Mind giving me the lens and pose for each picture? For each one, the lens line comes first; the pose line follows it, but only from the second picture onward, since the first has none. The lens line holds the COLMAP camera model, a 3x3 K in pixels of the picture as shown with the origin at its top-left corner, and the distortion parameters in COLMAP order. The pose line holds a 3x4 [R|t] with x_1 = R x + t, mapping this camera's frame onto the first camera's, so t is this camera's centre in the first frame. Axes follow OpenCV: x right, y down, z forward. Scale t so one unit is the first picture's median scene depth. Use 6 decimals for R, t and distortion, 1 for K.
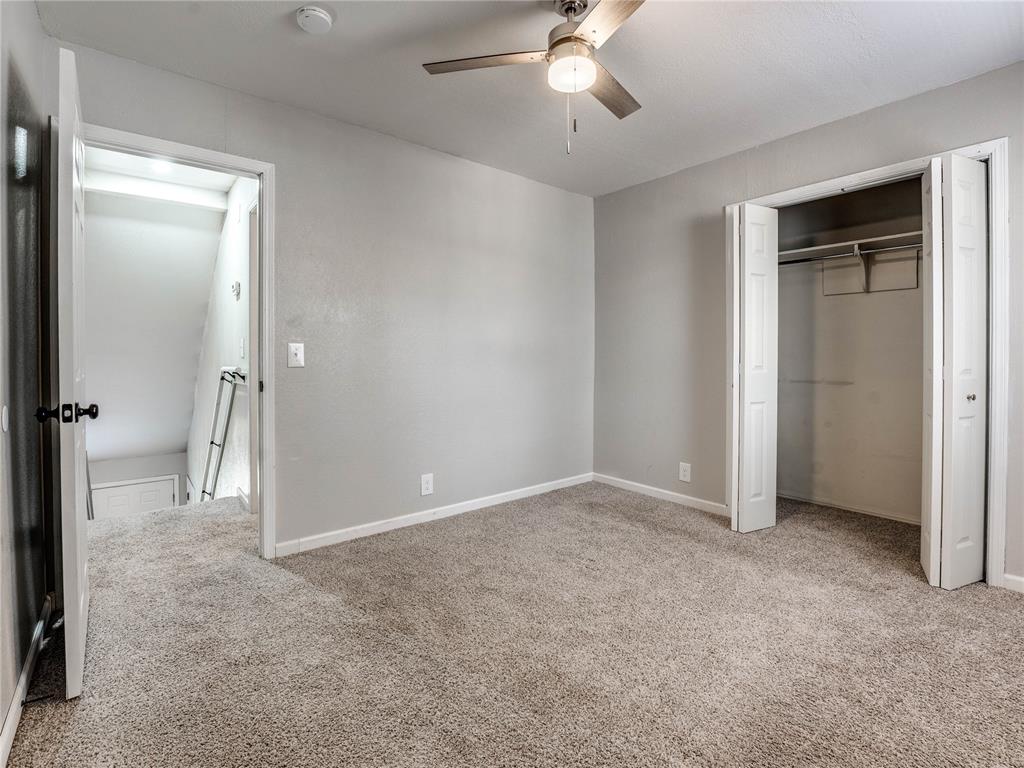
lens RADIAL K [[499.3, 0, 503.5], [0, 499.3, 361.6], [0, 0, 1]] dist [-0.030366, 0.000866]
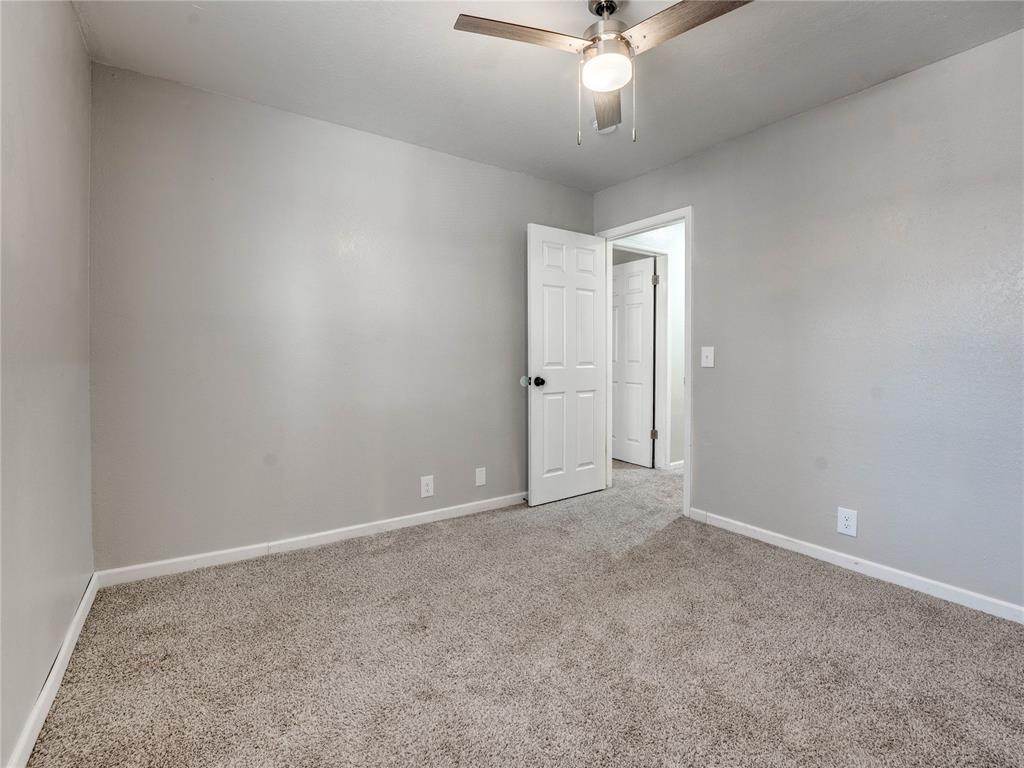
lens RADIAL K [[489.5, 0, 484.3], [0, 489.5, 368.9], [0, 0, 1]] dist [-0.027997, 0.001815]
pose [[-0.161244, 0.026505, -0.986559, 0.821560], [-0.014926, 0.999459, 0.029291, -0.011283], [0.986802, 0.019448, -0.160761, 0.659975]]
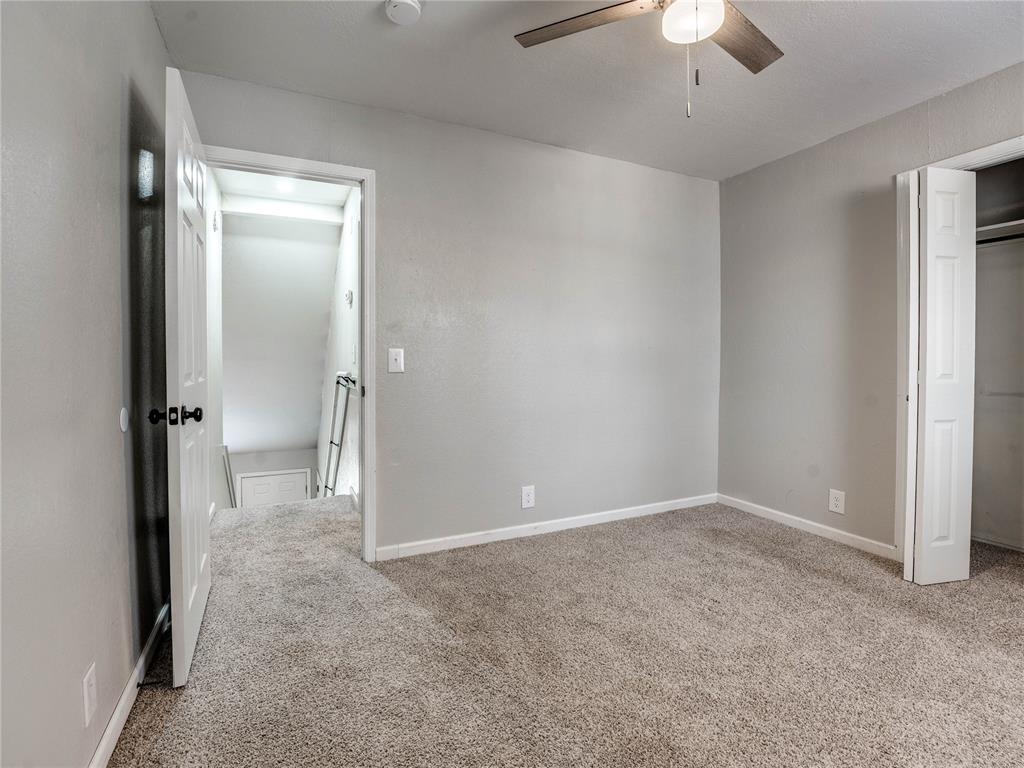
lens RADIAL K [[489.5, 0, 484.3], [0, 489.5, 368.9], [0, 0, 1]] dist [-0.027997, 0.001815]
pose [[0.964494, 0.003652, -0.264078, 0.012644], [-0.002631, 0.999988, 0.004219, -0.000760], [0.264090, -0.003375, 0.964492, 0.099239]]
